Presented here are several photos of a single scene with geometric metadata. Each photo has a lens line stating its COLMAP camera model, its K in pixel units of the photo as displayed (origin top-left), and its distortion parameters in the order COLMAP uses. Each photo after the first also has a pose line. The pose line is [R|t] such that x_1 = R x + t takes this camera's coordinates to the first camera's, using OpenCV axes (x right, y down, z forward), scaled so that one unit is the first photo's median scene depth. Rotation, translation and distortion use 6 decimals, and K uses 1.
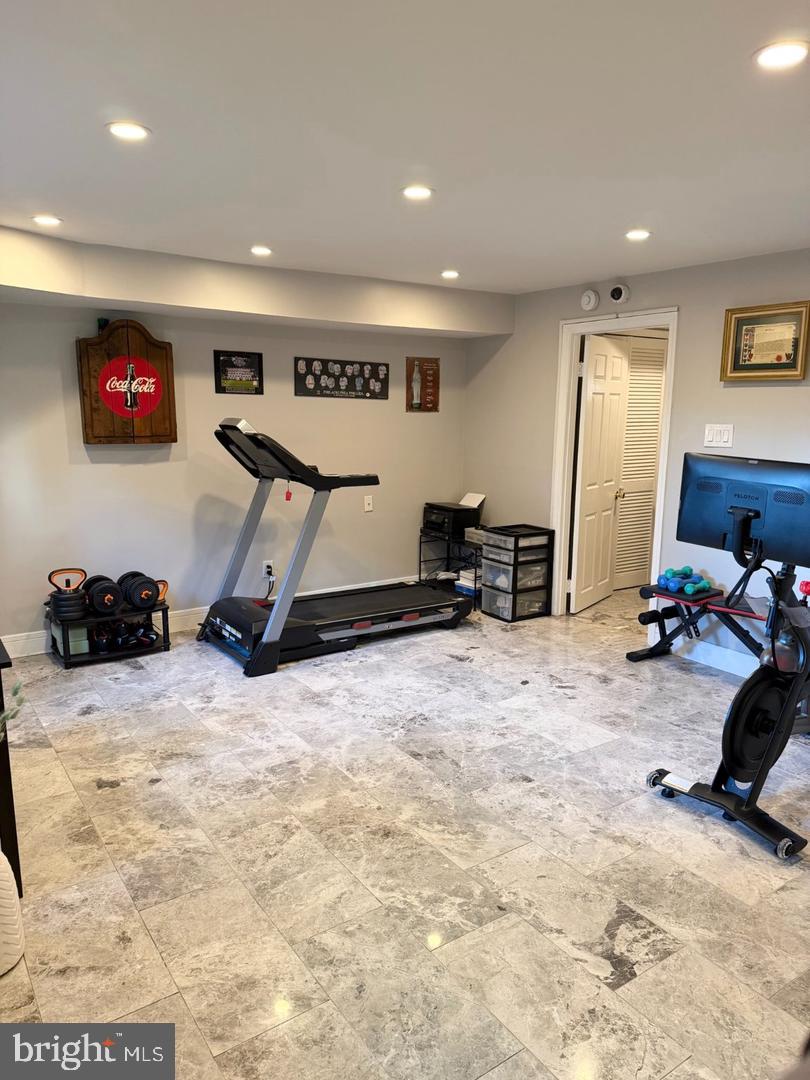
lens RADIAL K [[748.7, 0, 407.9], [0, 748.7, 543.3], [0, 0, 1]] dist [0.121819, -0.239475]
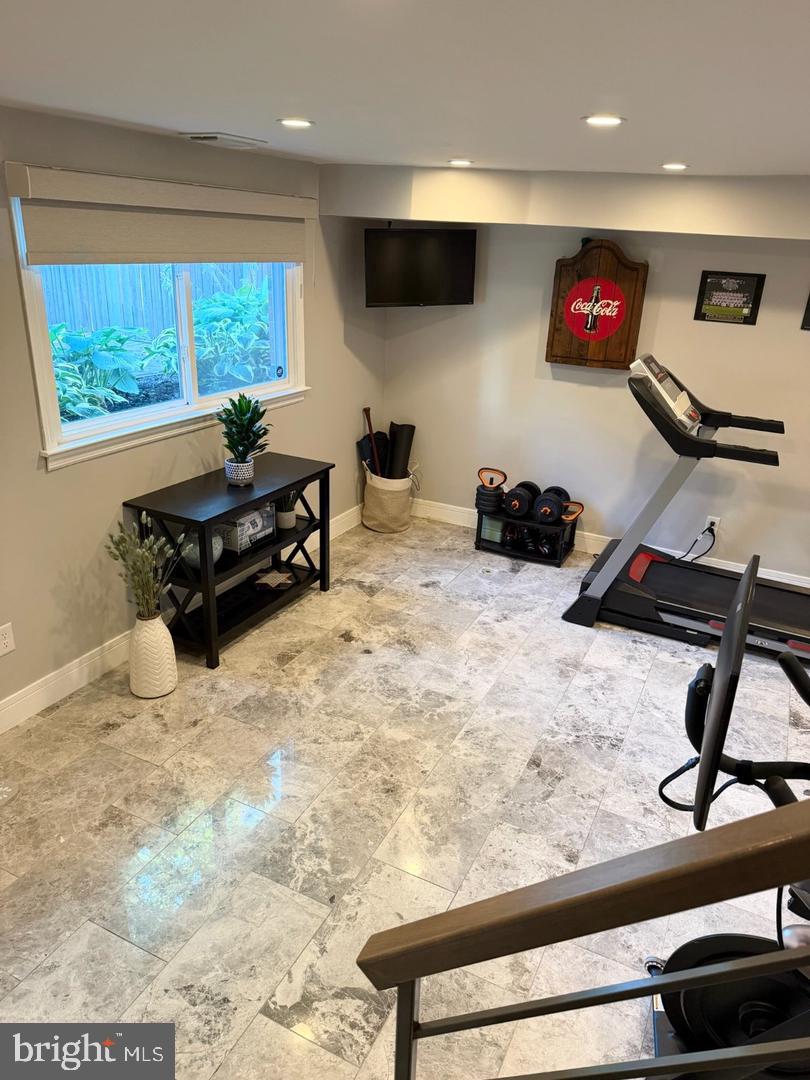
lens RADIAL K [[748.7, 0, 407.9], [0, 748.7, 543.3], [0, 0, 1]] dist [0.121819, -0.239475]
pose [[0.470350, 0.342355, -0.813366, 0.467447], [-0.195781, 0.939196, 0.282102, -0.158806], [0.860488, 0.026555, 0.508778, 0.301967]]
